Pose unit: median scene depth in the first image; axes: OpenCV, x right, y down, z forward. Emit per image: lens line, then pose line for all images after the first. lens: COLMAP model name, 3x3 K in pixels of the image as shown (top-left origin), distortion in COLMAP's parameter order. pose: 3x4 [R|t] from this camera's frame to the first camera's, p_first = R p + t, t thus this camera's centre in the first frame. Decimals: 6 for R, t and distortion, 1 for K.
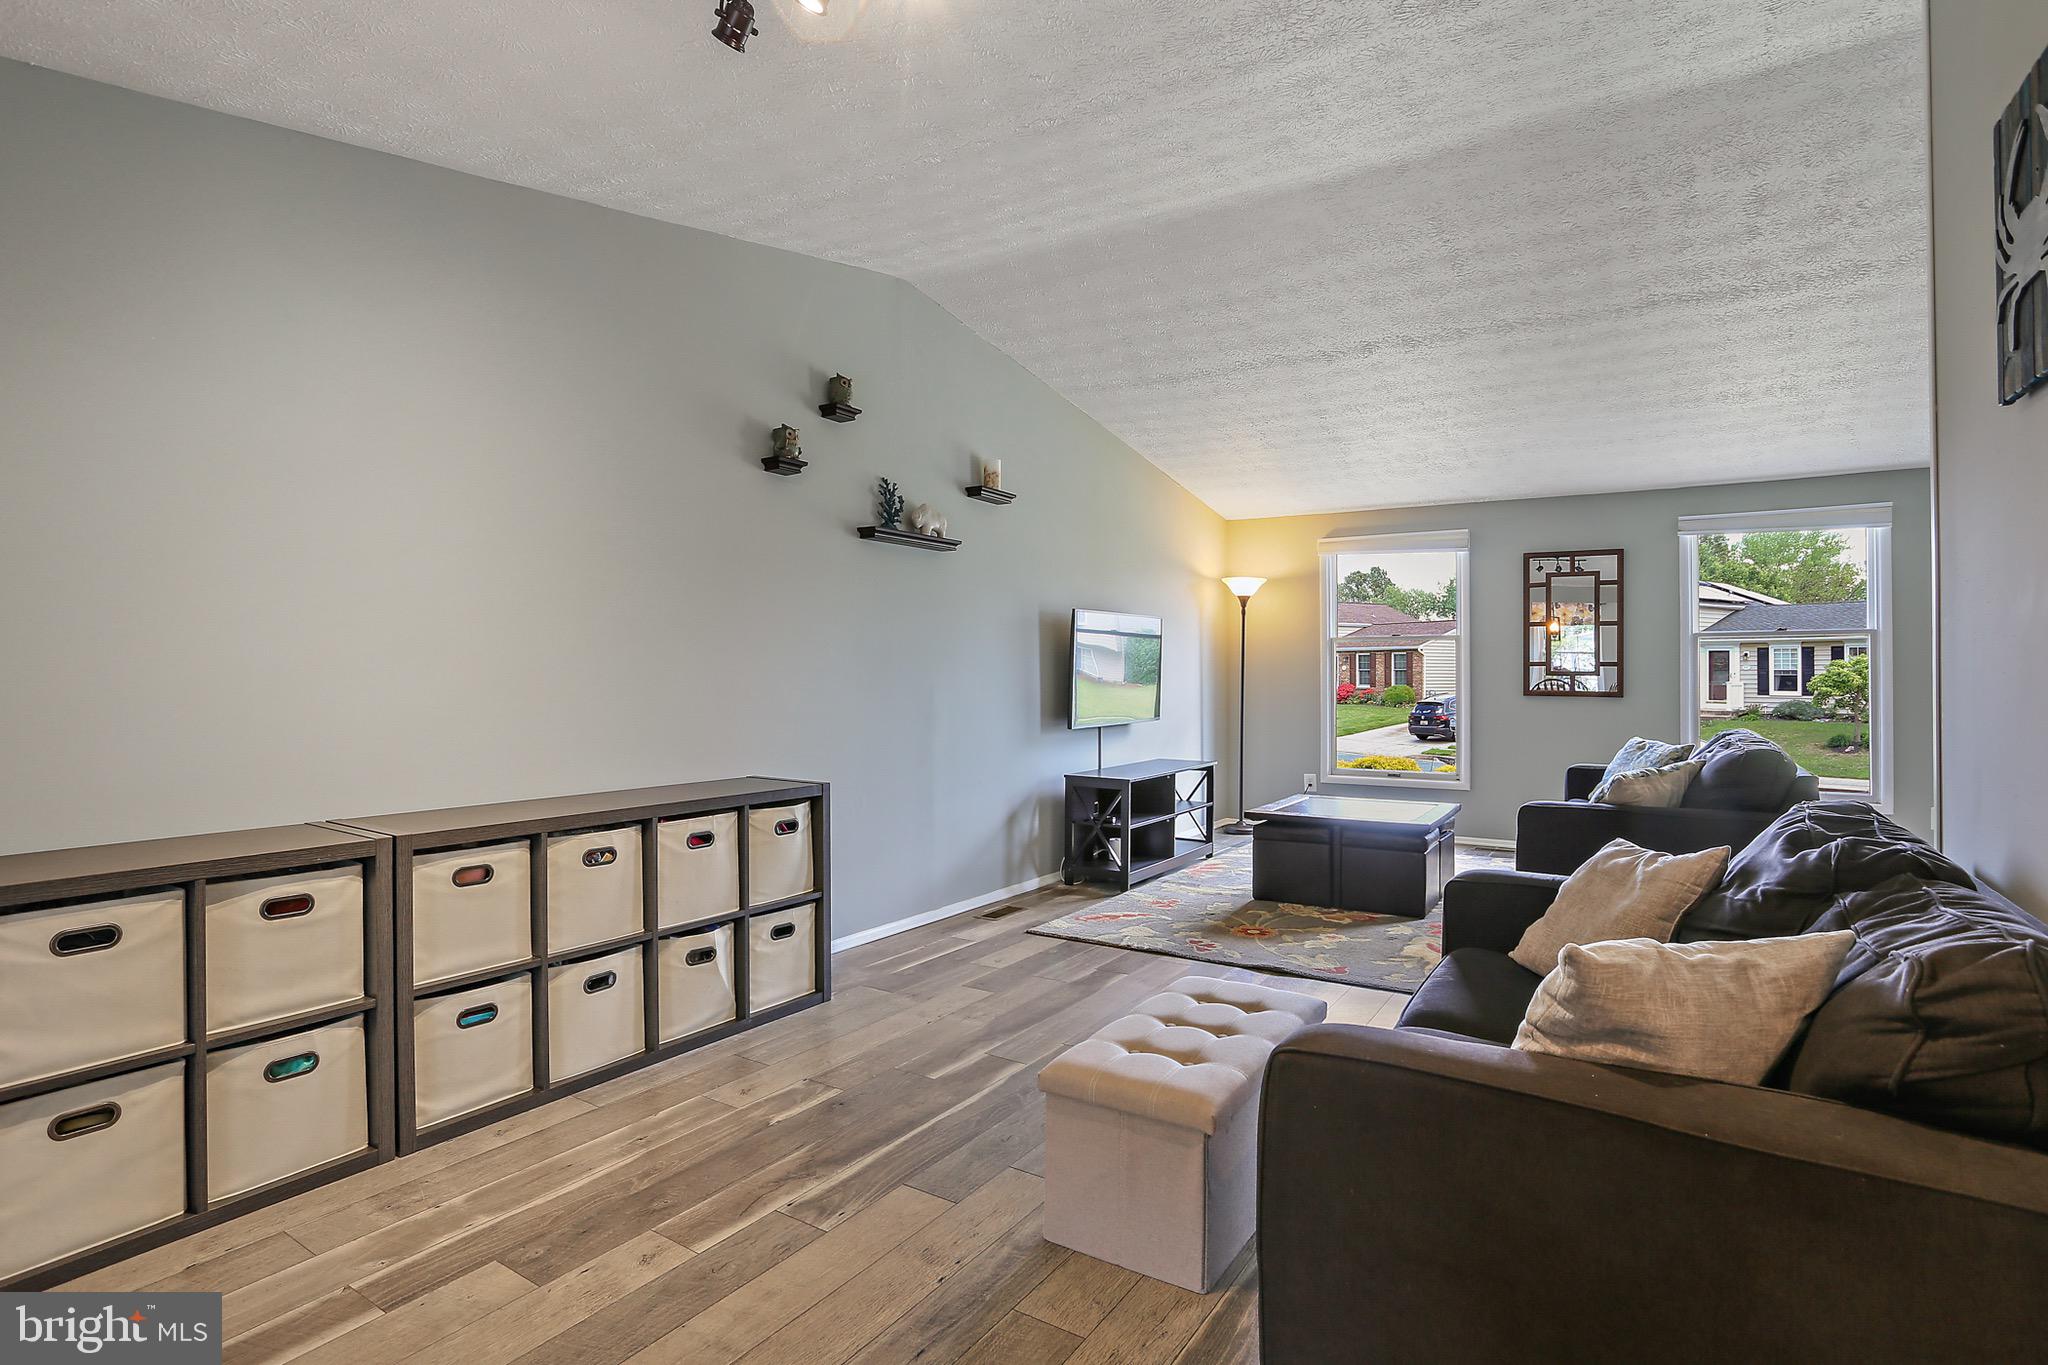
lens RADIAL K [[1021.0, 0, 1025.2], [0, 1021.0, 672.0], [0, 0, 1]] dist [-0.021098, 0.000110]
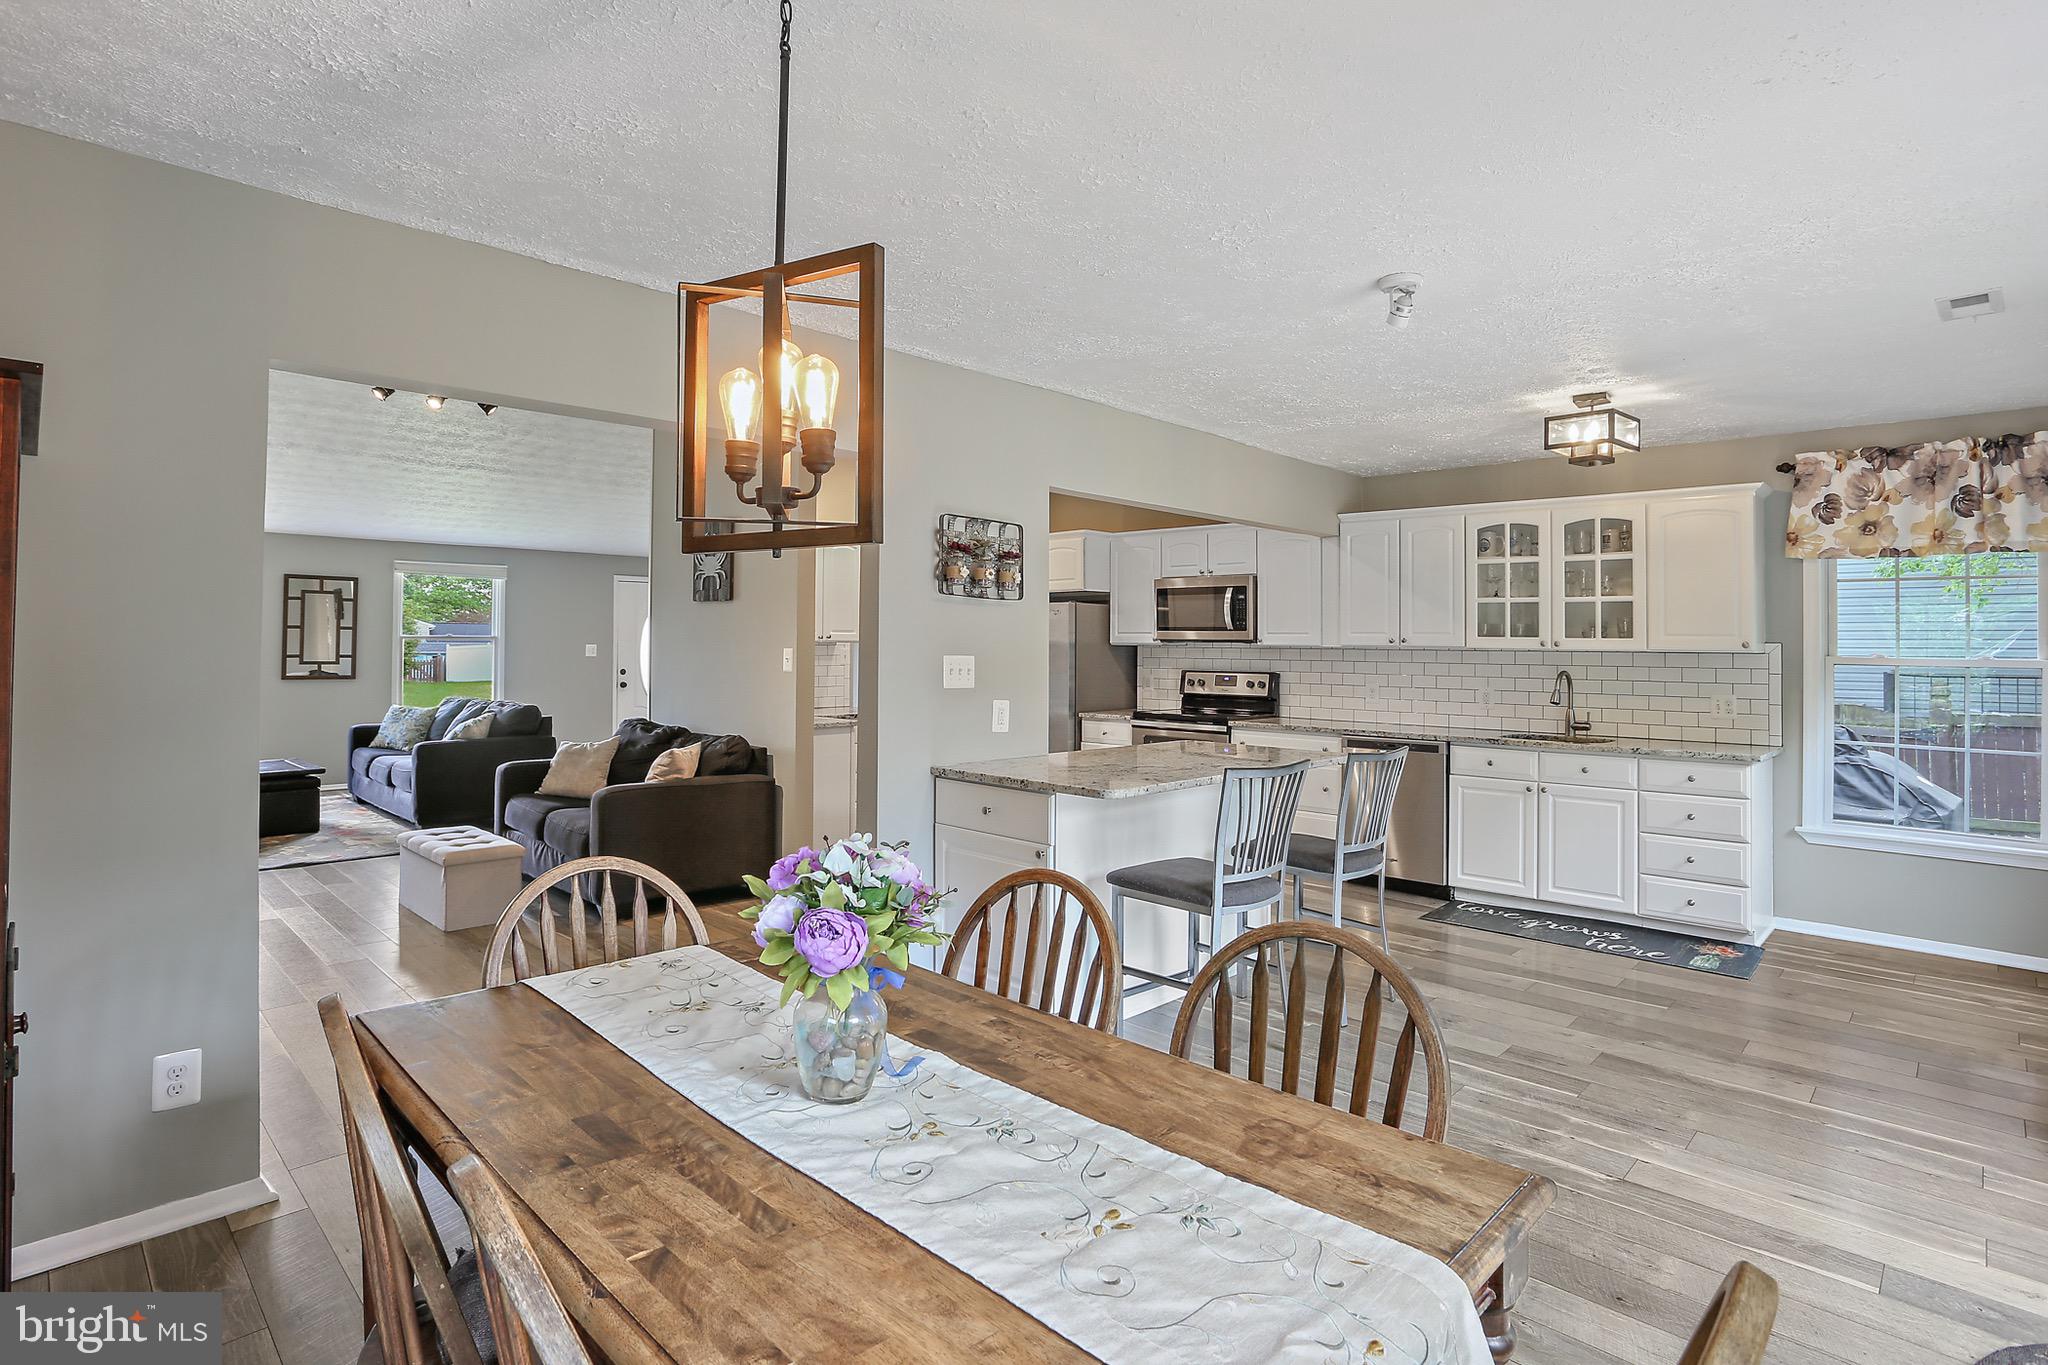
lens RADIAL K [[996.0, 0, 1026.6], [0, 996.0, 634.6], [0, 0, 1]] dist [-0.053426, 0.017275]
pose [[0.199079, 0.015324, 0.979864, -0.632256], [-0.009593, 0.999860, -0.013688, -0.030888], [-0.979936, -0.006675, 0.199199, -0.243893]]
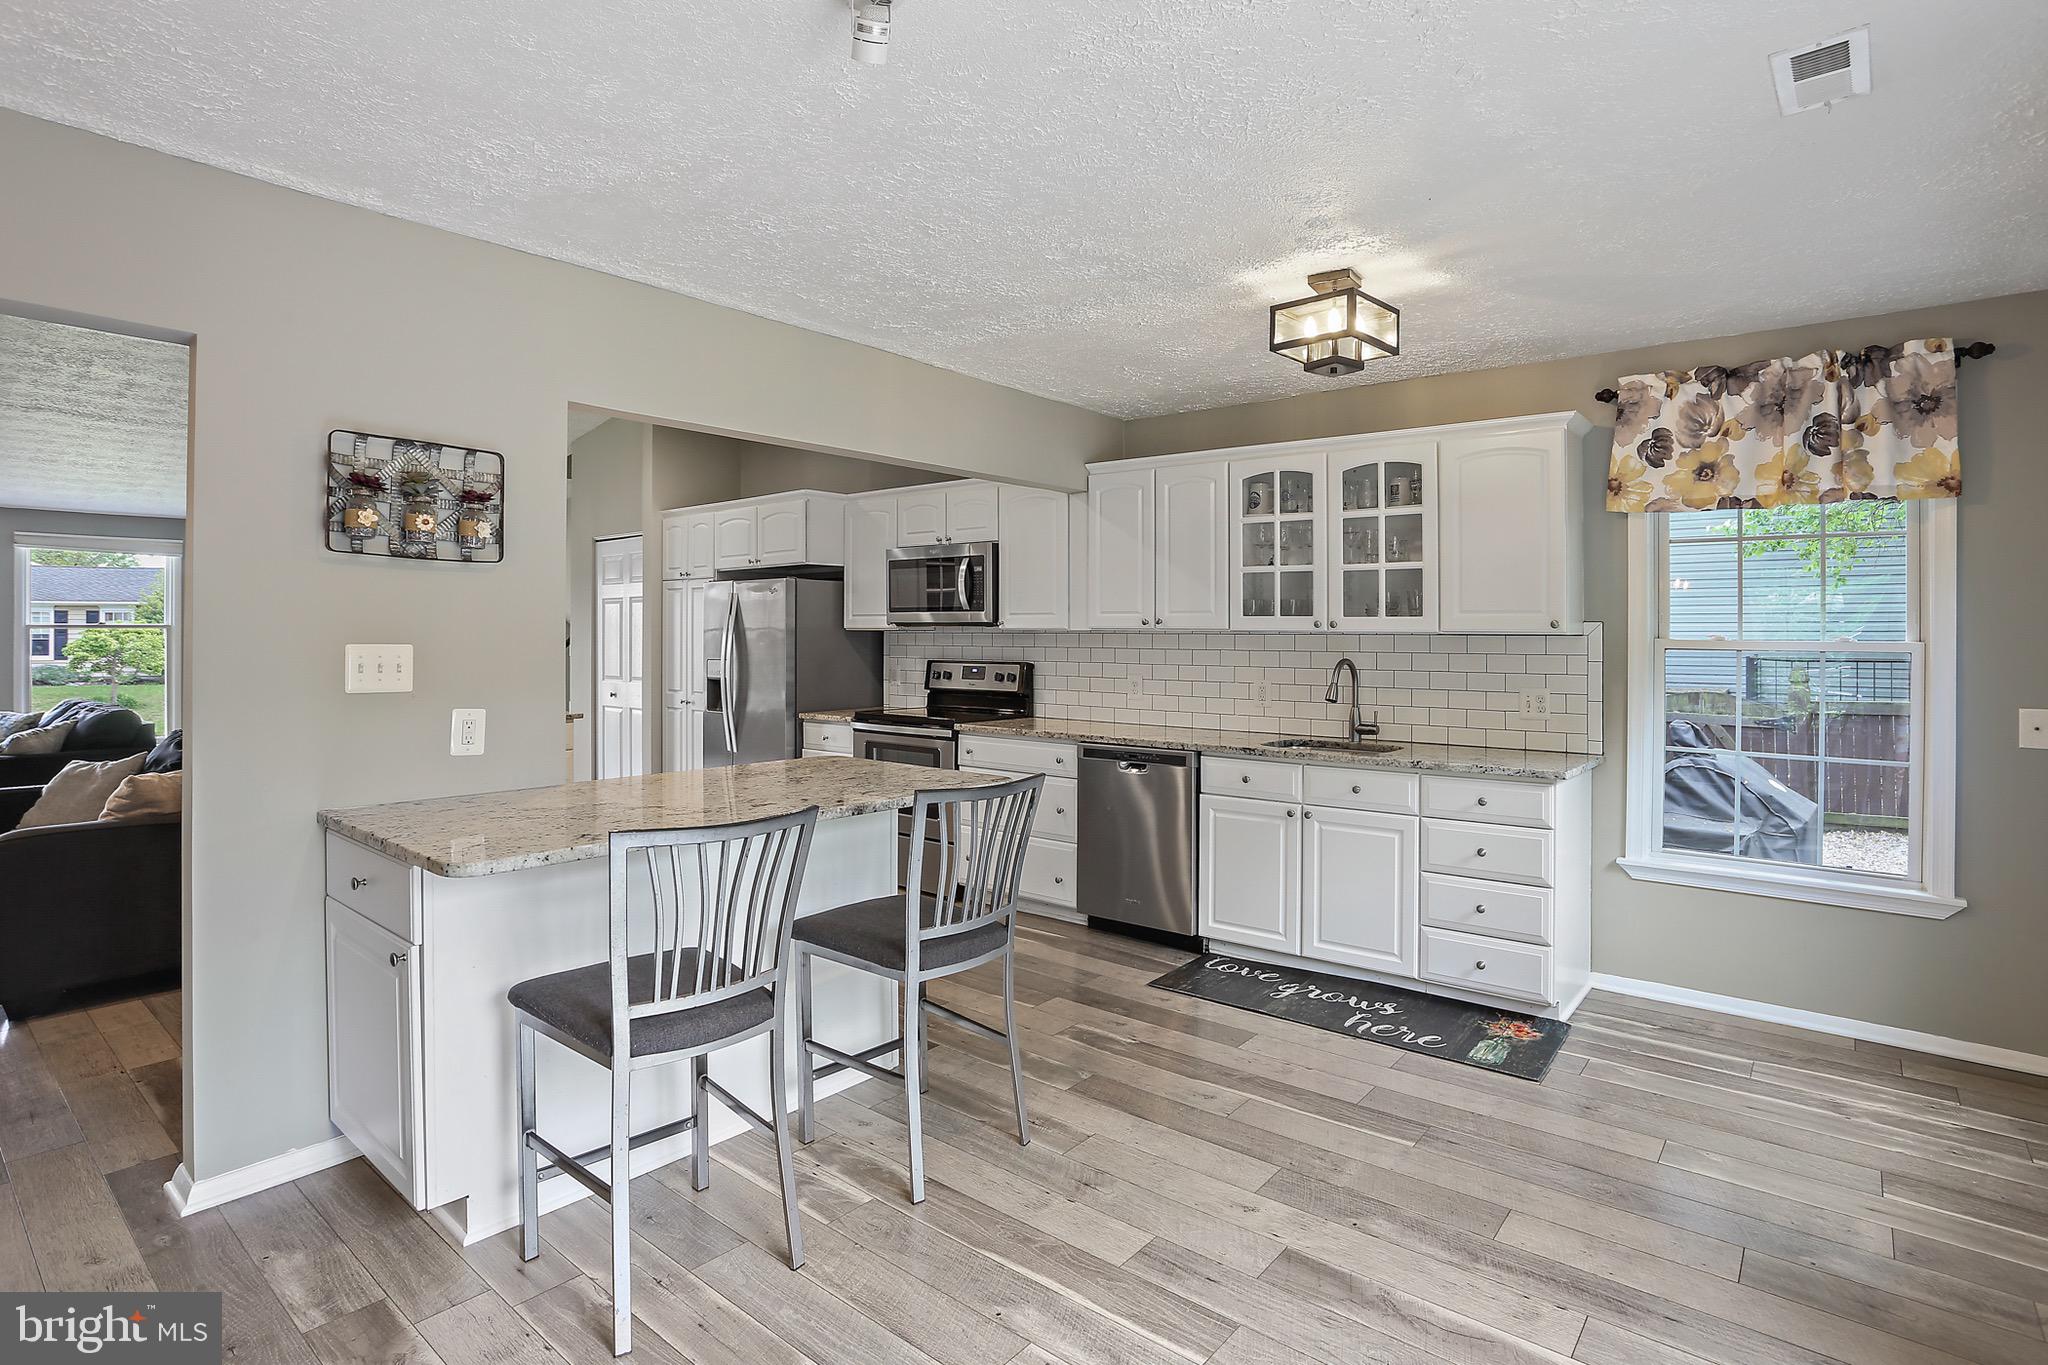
lens RADIAL K [[1008.3, 0, 1017.1], [0, 1008.3, 634.5], [0, 0, 1]] dist [-0.072258, 0.025271]
pose [[0.120657, 0.001996, 0.992692, -0.403689], [-0.003690, 0.999992, -0.001562, -0.030337], [-0.992687, -0.003474, 0.120664, -0.393913]]
